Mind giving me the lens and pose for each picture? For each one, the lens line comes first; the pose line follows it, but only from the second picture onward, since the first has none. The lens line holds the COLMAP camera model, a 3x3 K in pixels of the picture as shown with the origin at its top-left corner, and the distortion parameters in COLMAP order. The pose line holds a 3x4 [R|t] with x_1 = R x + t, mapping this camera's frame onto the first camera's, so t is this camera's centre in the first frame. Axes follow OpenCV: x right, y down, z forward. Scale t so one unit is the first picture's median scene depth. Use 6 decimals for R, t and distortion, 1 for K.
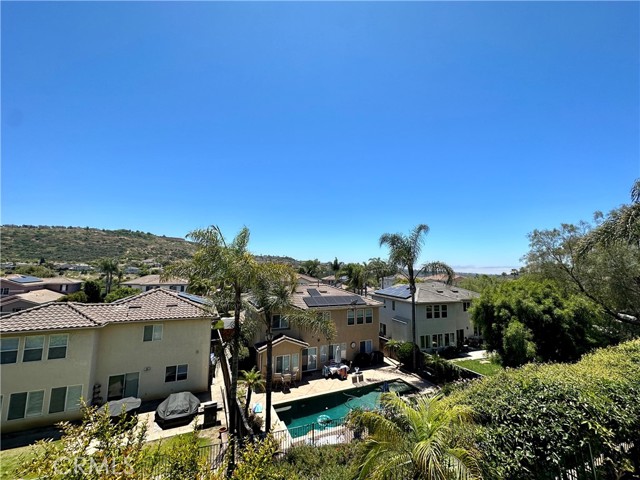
lens RADIAL K [[254.5, 0, 319.9], [0, 254.5, 240.1], [0, 0, 1]] dist [-0.001896, -0.000066]
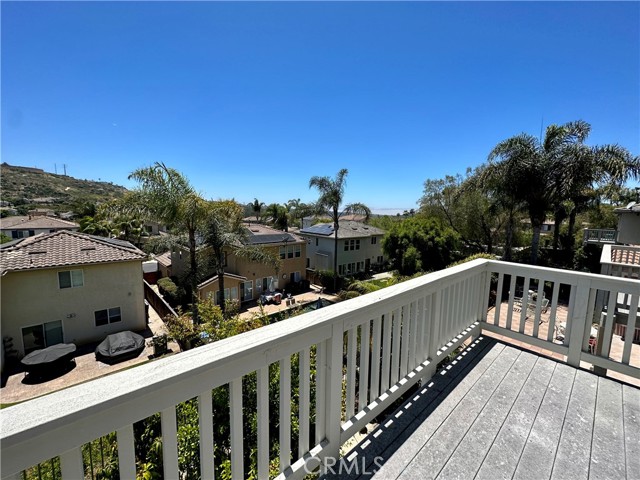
lens RADIAL K [[254.5, 0, 319.0], [0, 254.5, 238.2], [0, 0, 1]] dist [-0.001896, -0.000066]
pose [[0.947699, -0.031672, 0.317590, -0.092555], [-0.039286, 0.975921, 0.214557, -0.003844], [-0.316738, -0.215813, 0.923635, -0.071274]]
